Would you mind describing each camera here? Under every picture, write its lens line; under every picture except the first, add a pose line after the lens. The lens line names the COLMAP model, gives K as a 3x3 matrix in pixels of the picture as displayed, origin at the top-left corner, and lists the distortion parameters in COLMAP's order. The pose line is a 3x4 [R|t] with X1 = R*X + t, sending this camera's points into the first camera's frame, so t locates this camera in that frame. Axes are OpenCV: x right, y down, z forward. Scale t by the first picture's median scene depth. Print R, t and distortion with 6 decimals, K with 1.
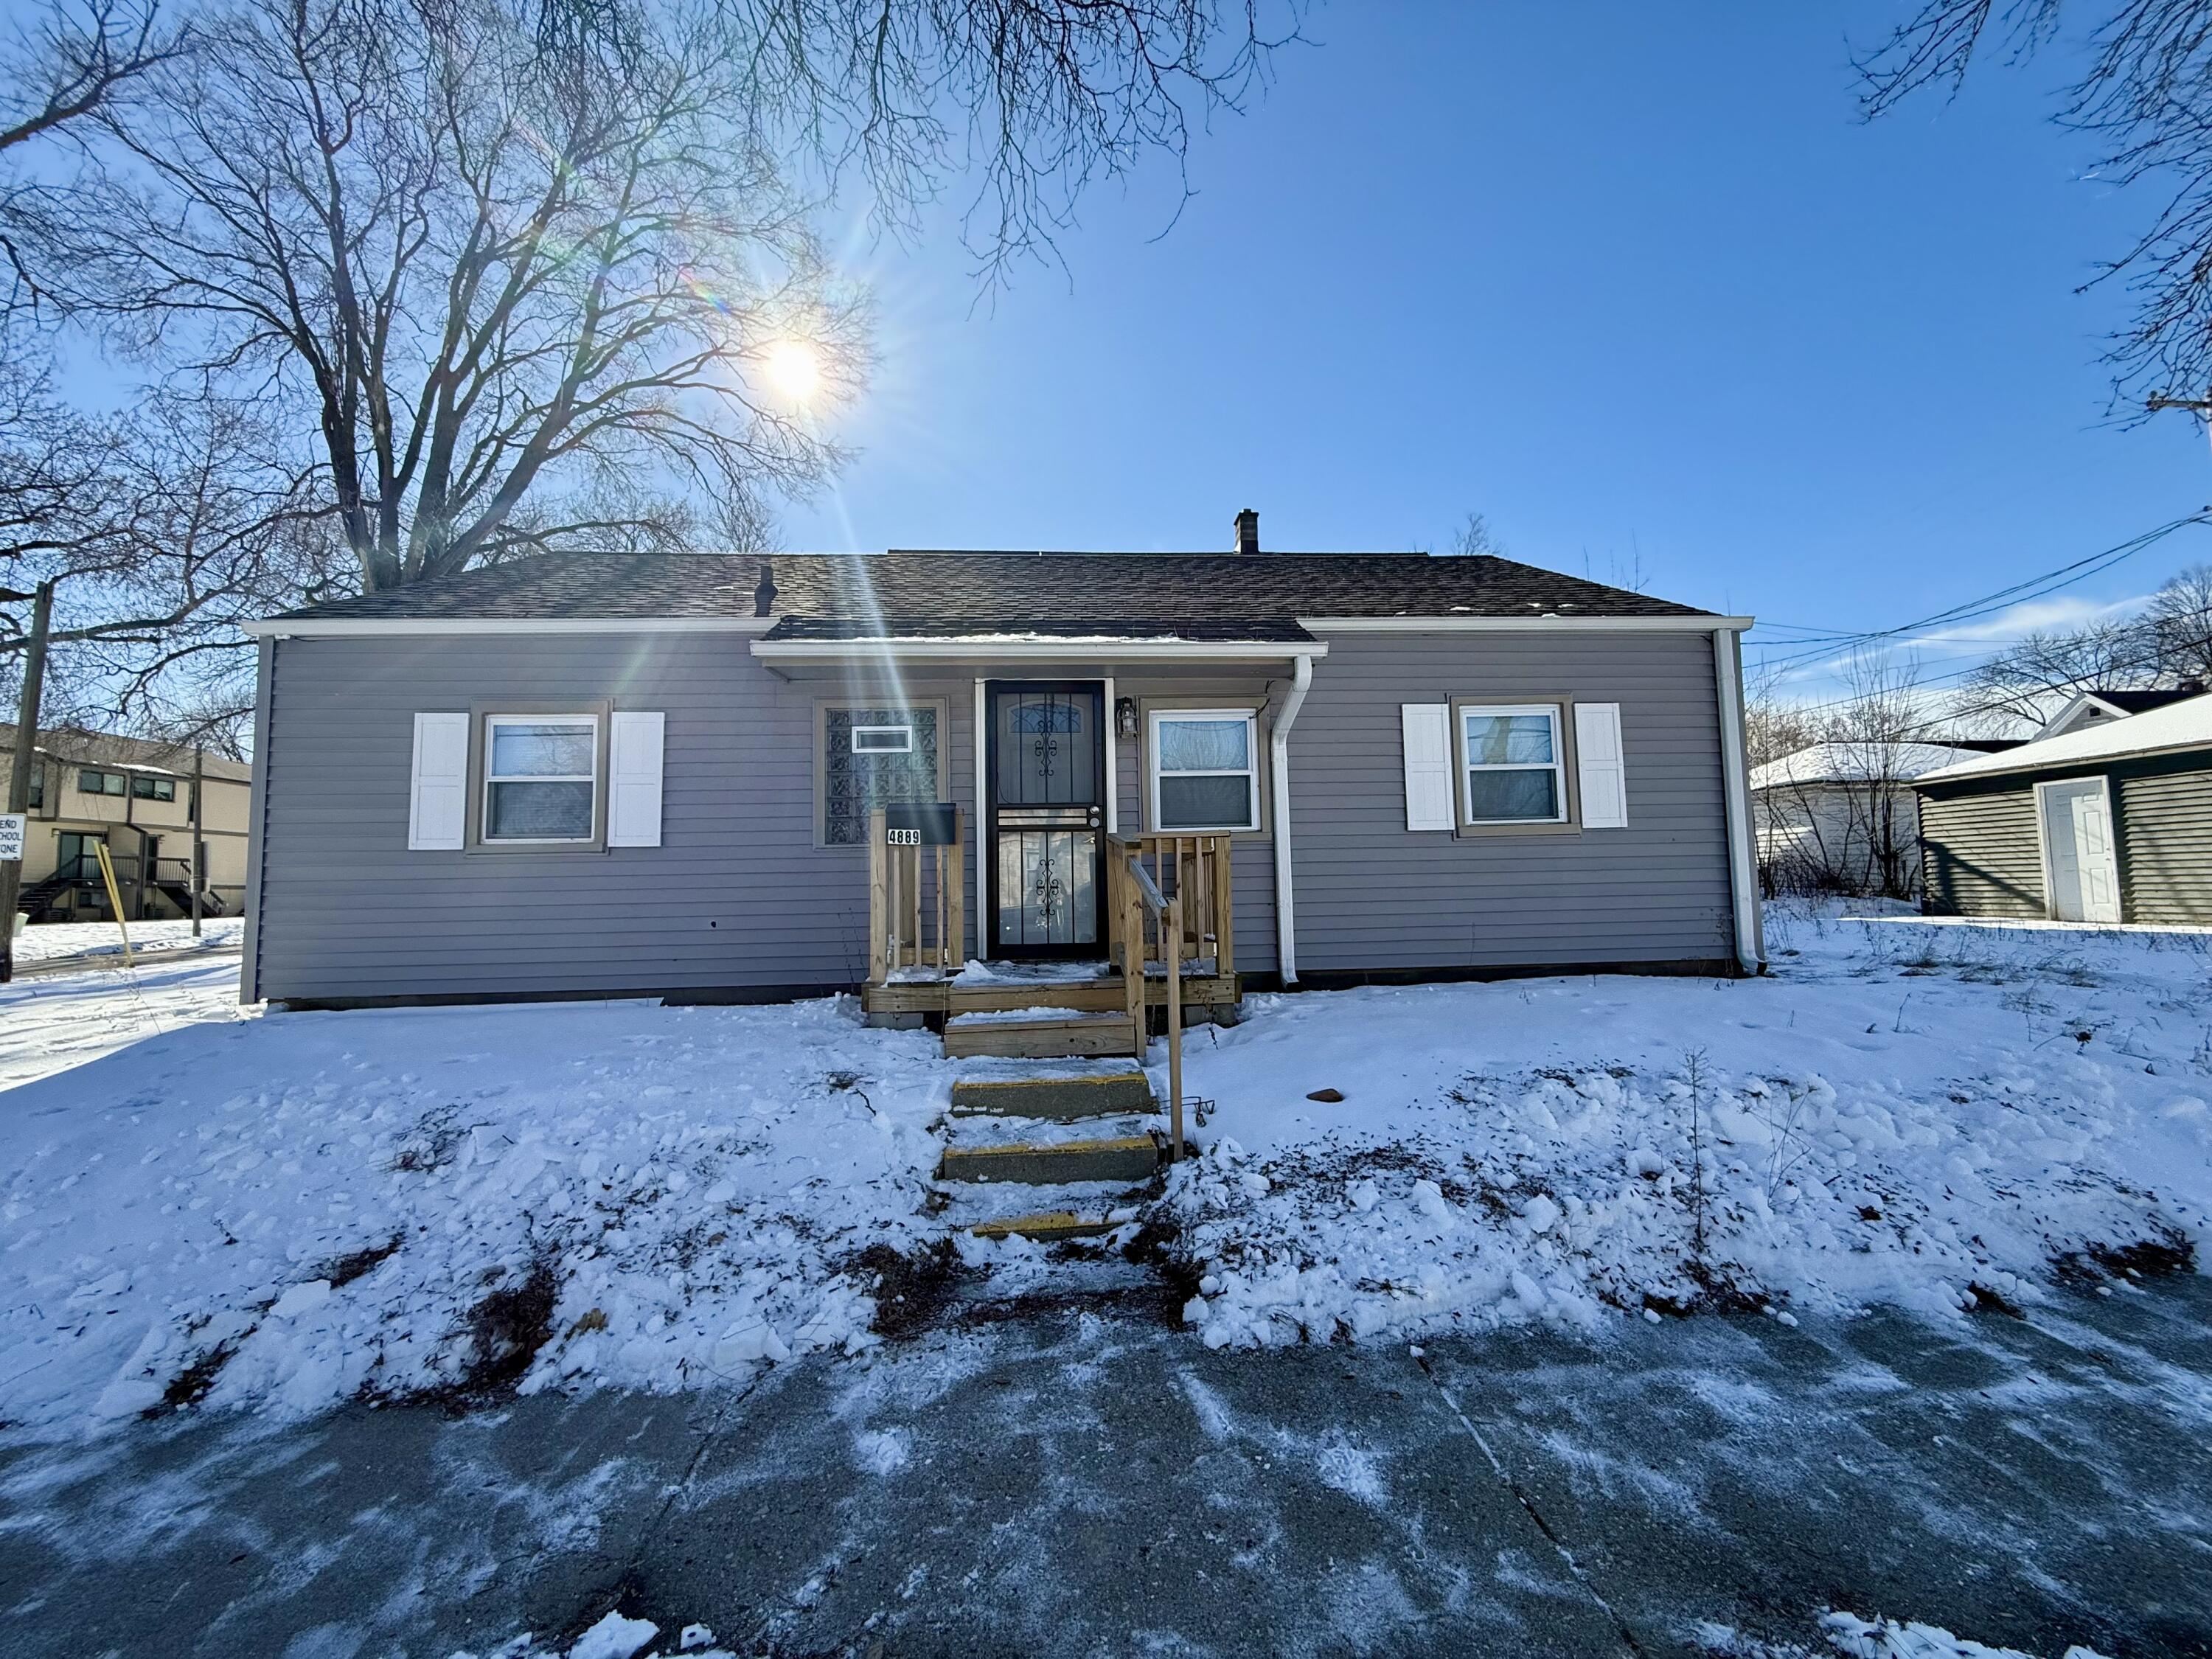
lens RADIAL K [[884.6, 0, 1090.2], [0, 884.6, 825.3], [0, 0, 1]] dist [-0.000063, 0.000076]
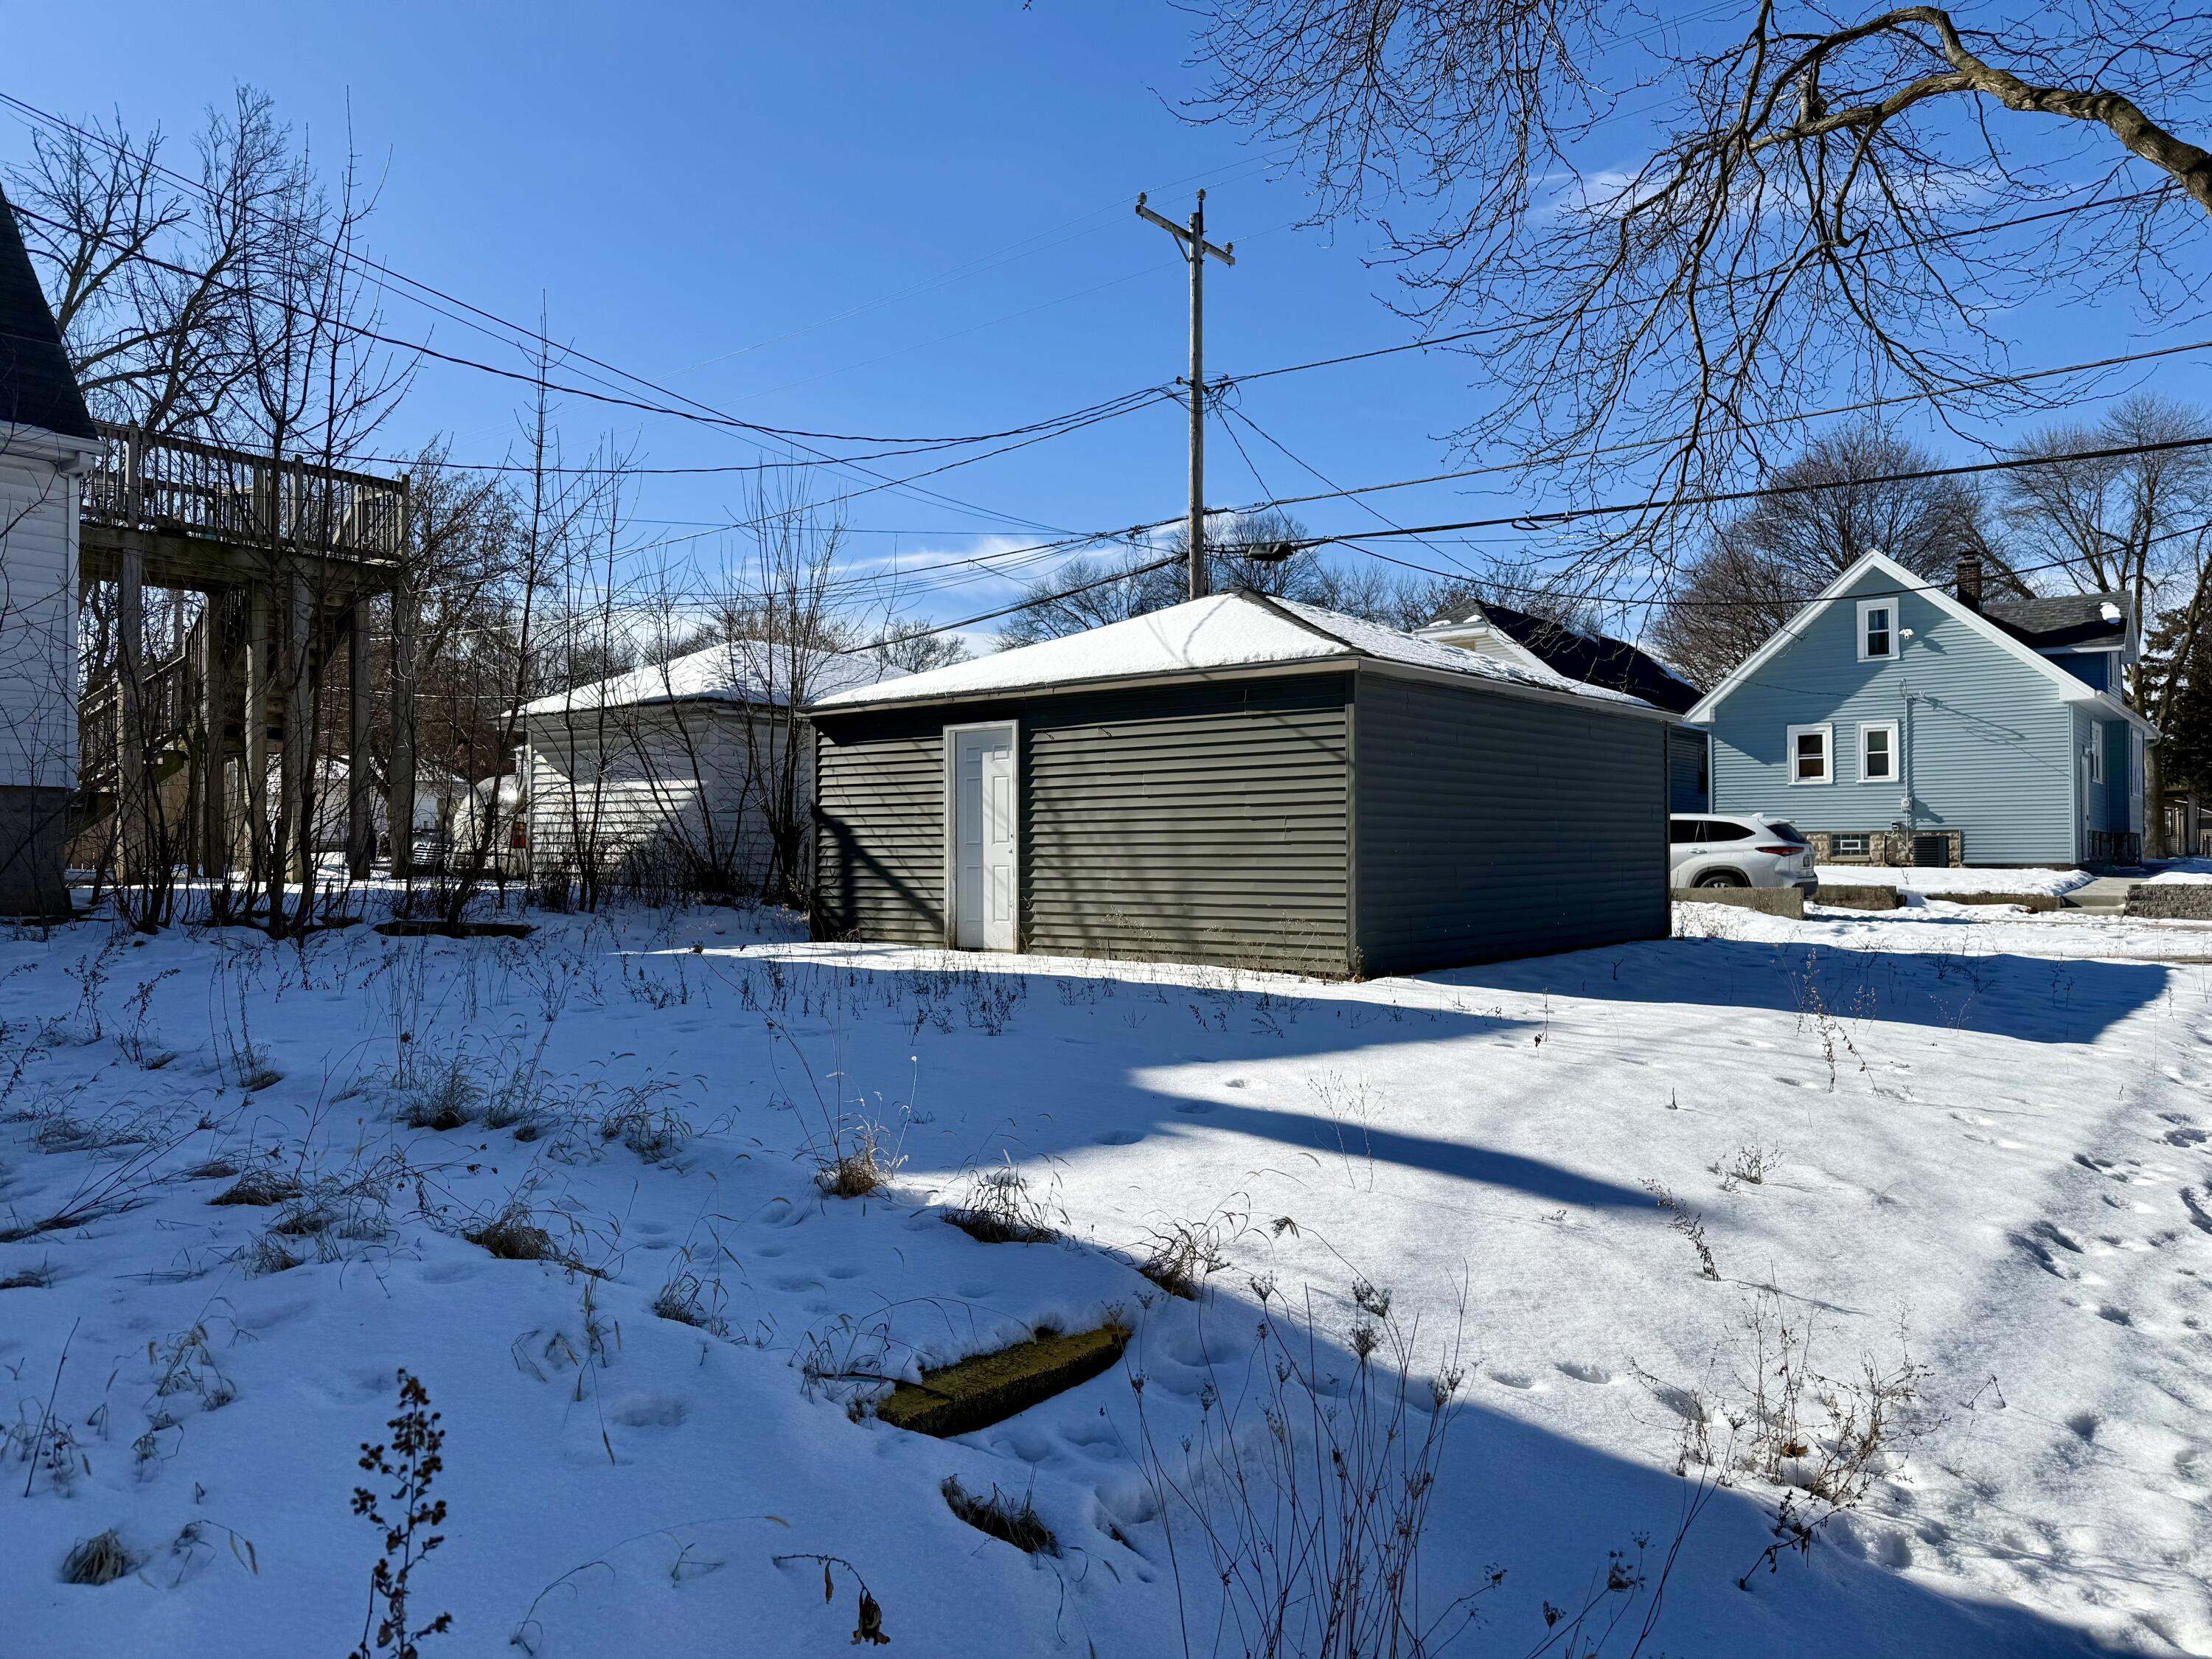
lens RADIAL K [[1558.5, 0, 1117.9], [0, 1558.5, 838.1], [0, 0, 1]] dist [0.025246, -0.001714]
pose [[0.667810, 0.032736, 0.743612, 0.318020], [-0.068220, 0.997519, 0.017352, 0.003202], [-0.741199, -0.062318, 0.668387, 0.169742]]
